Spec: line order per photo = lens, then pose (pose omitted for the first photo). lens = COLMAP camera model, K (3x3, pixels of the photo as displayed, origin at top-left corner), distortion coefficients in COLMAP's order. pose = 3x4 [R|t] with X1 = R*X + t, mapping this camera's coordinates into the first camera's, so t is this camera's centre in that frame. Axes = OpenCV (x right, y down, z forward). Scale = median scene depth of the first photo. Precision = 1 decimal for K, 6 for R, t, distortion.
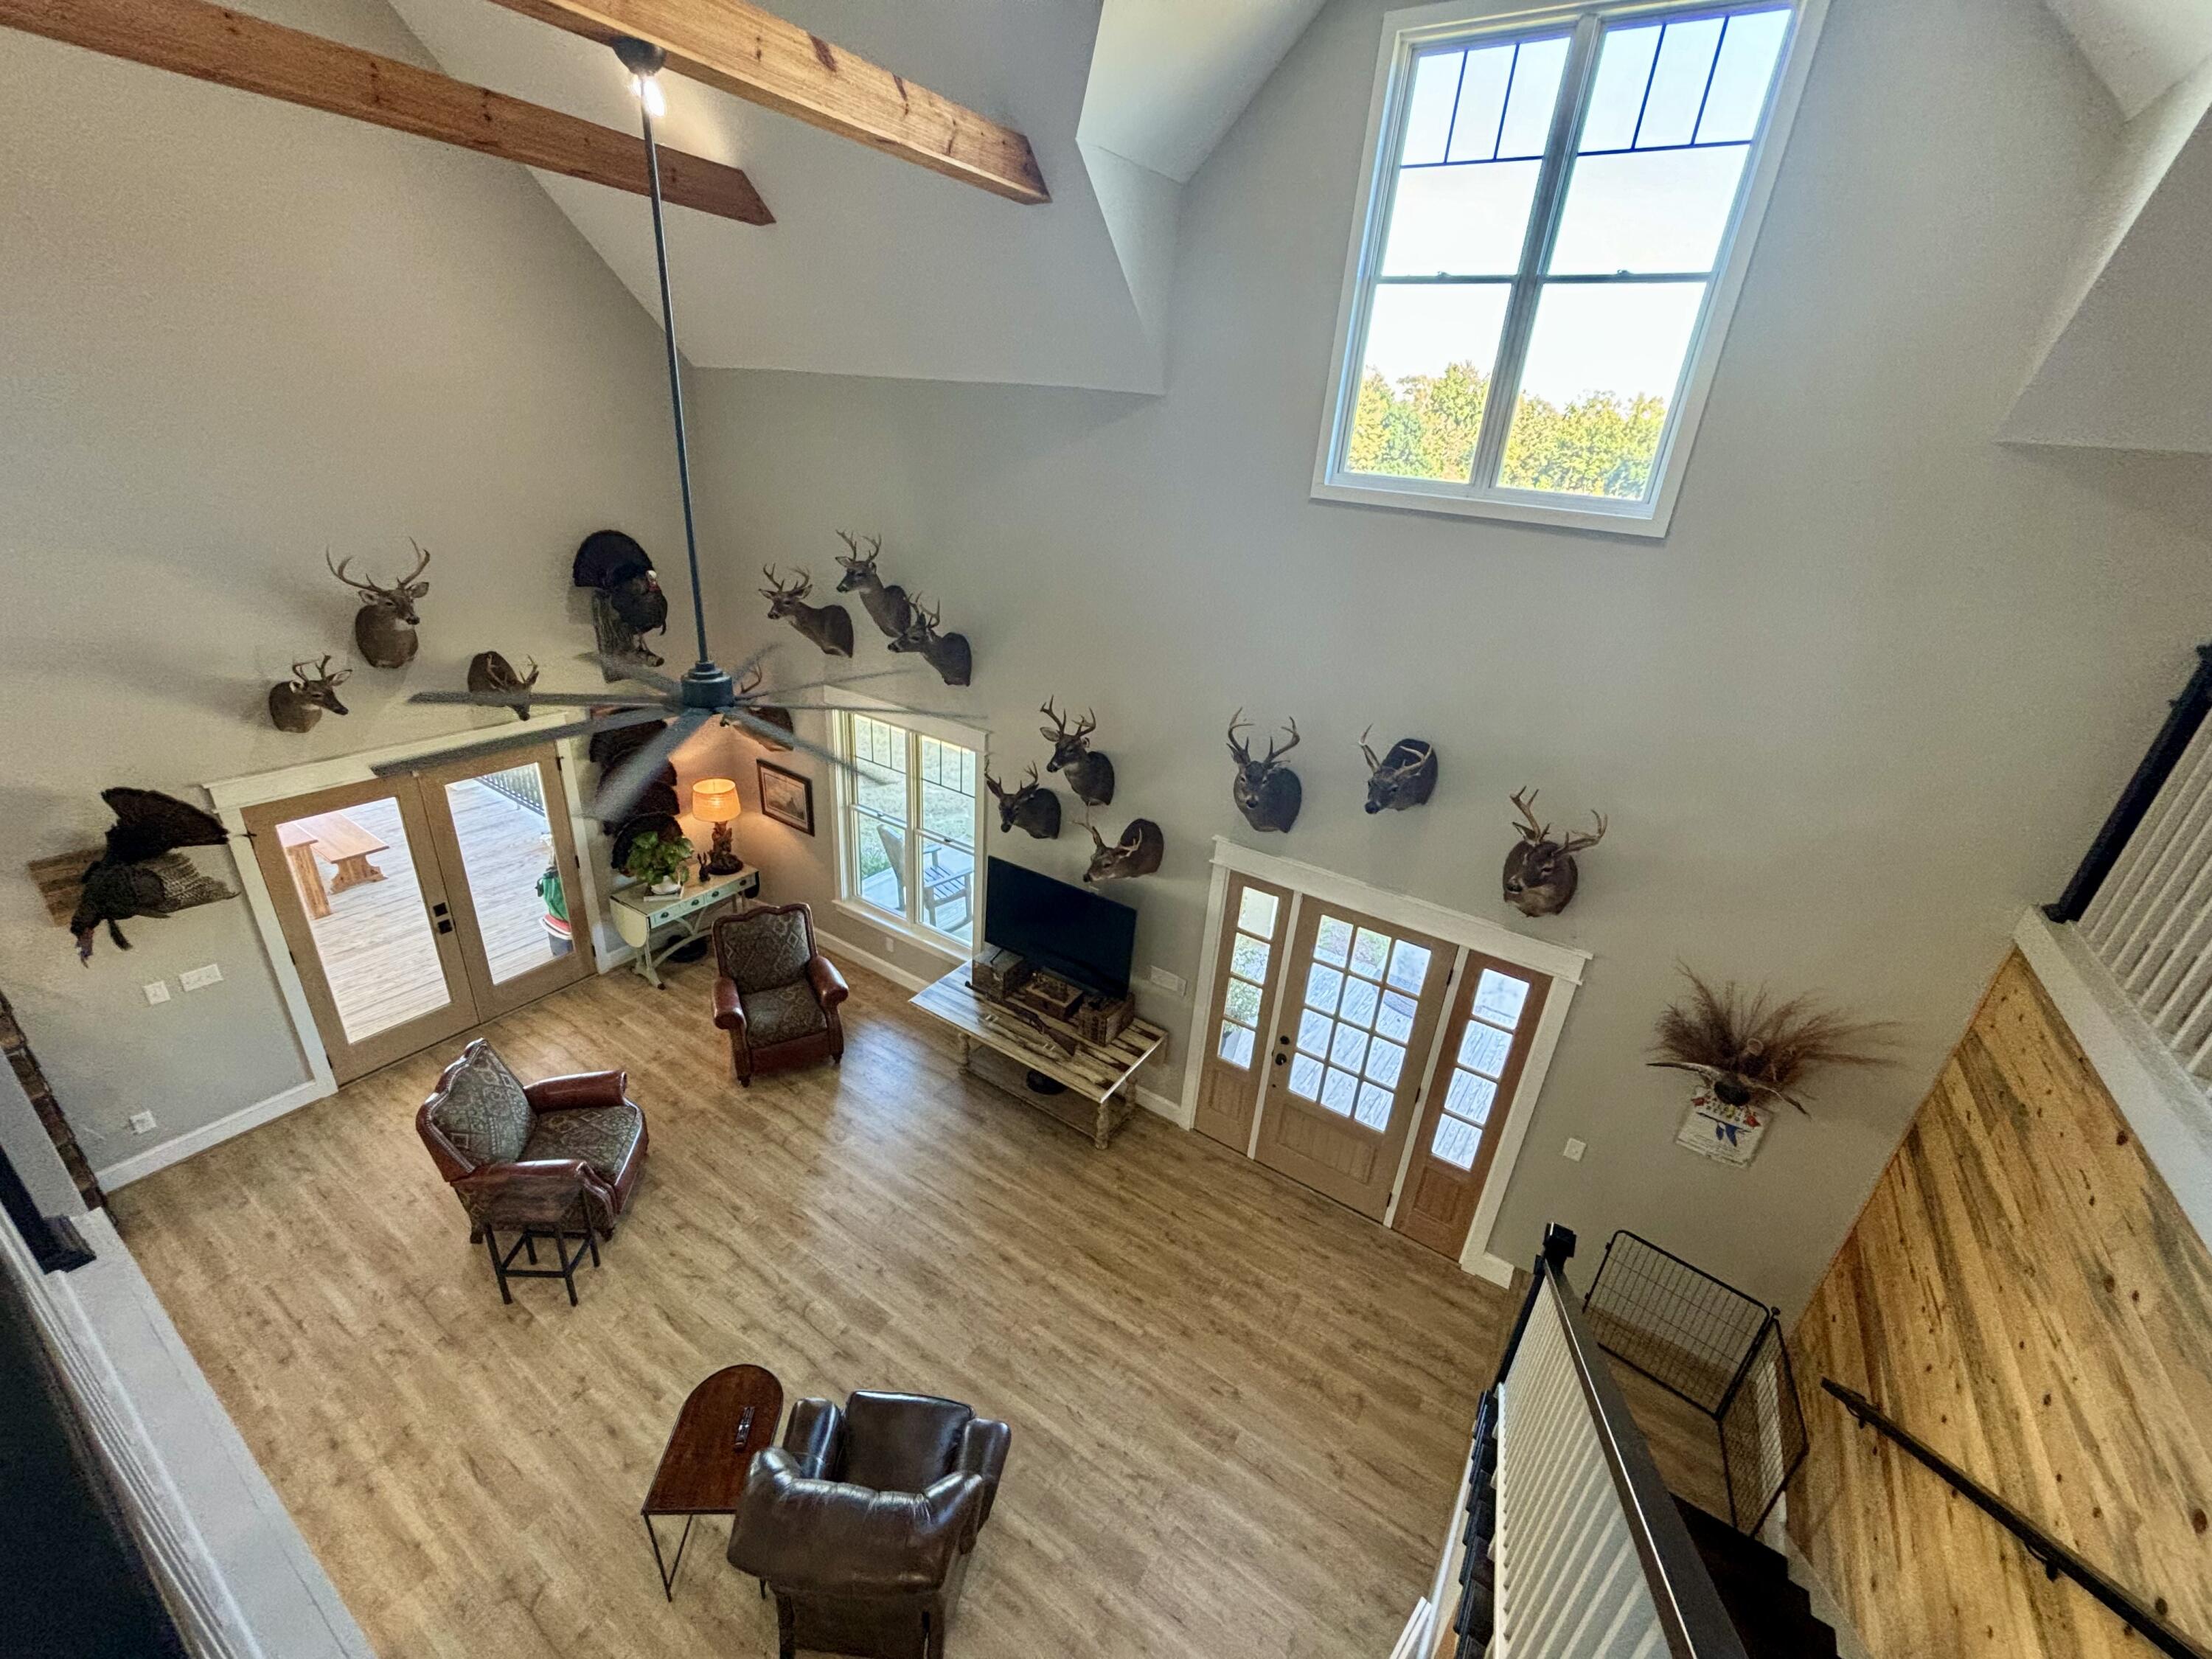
lens RADIAL K [[892.4, 0, 1110.0], [0, 892.4, 829.8], [0, 0, 1]] dist [-0.000135, -0.000172]
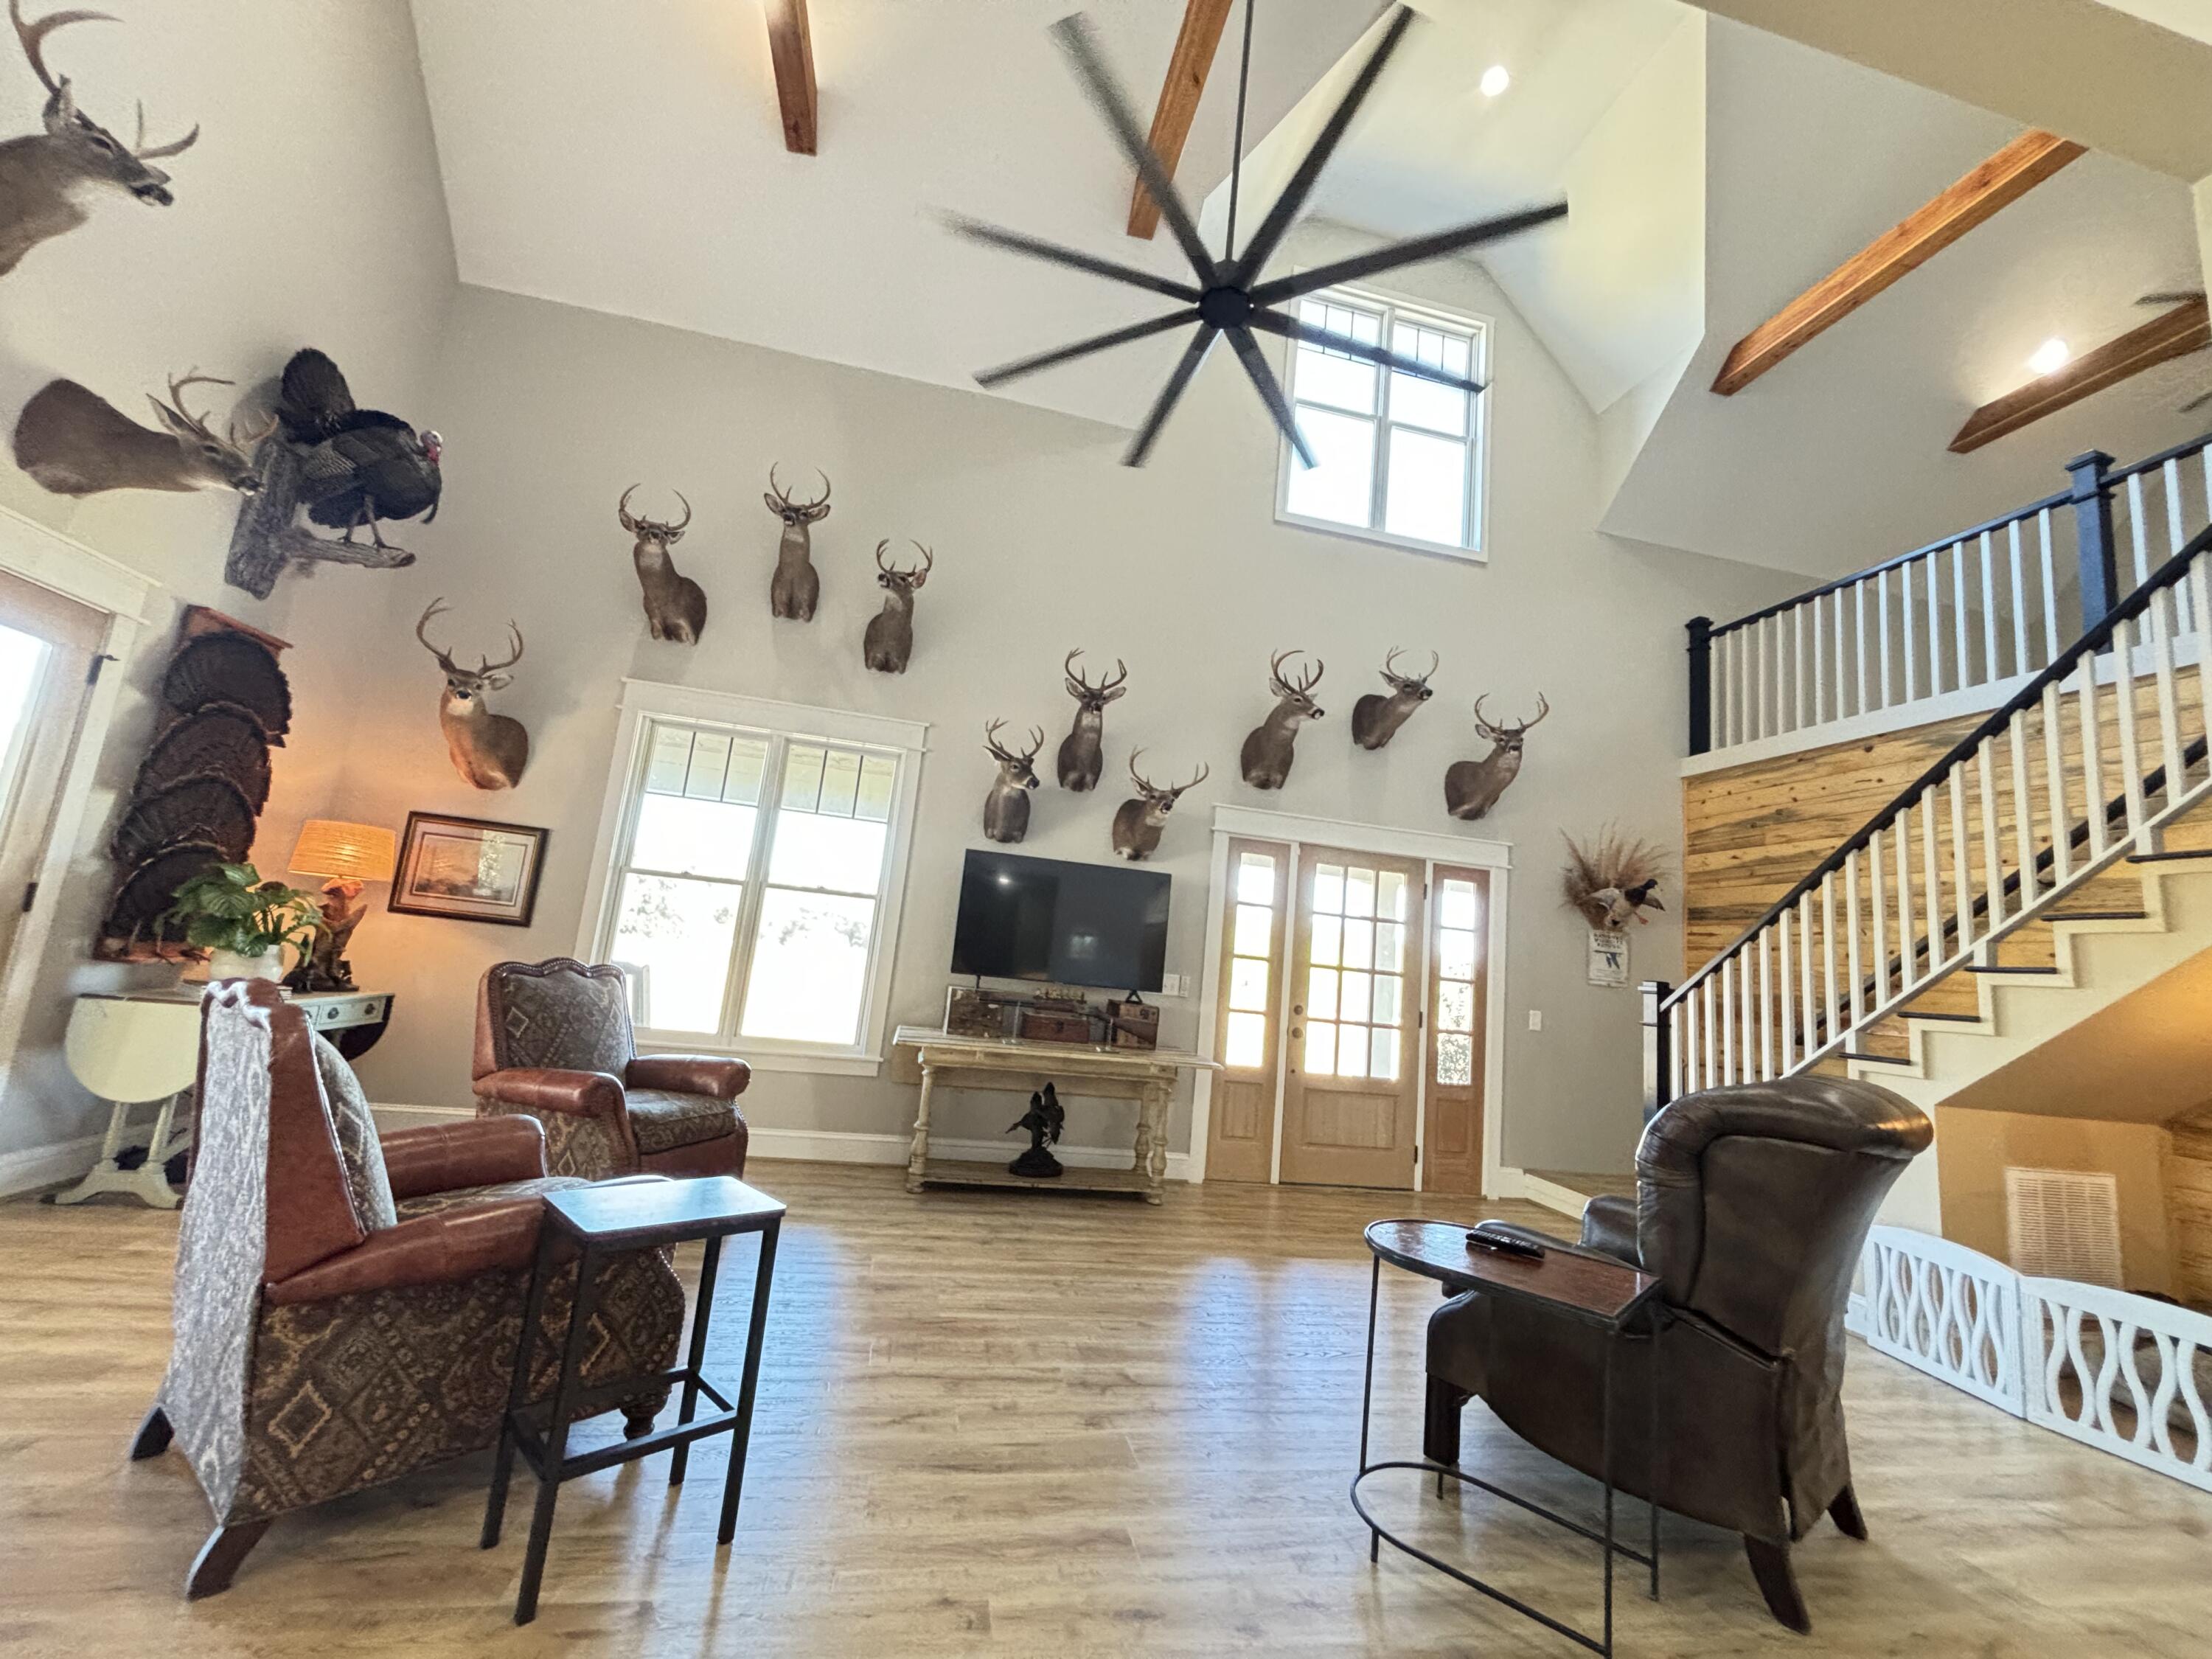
lens RADIAL K [[892.4, 0, 1100.6], [0, 892.4, 826.4], [0, 0, 1]] dist [-0.000135, -0.000172]
pose [[0.713107, 0.102279, 0.693554, -0.682913], [0.250810, 0.886601, -0.388629, 0.399810], [-0.654654, 0.451085, 0.606589, 0.478137]]
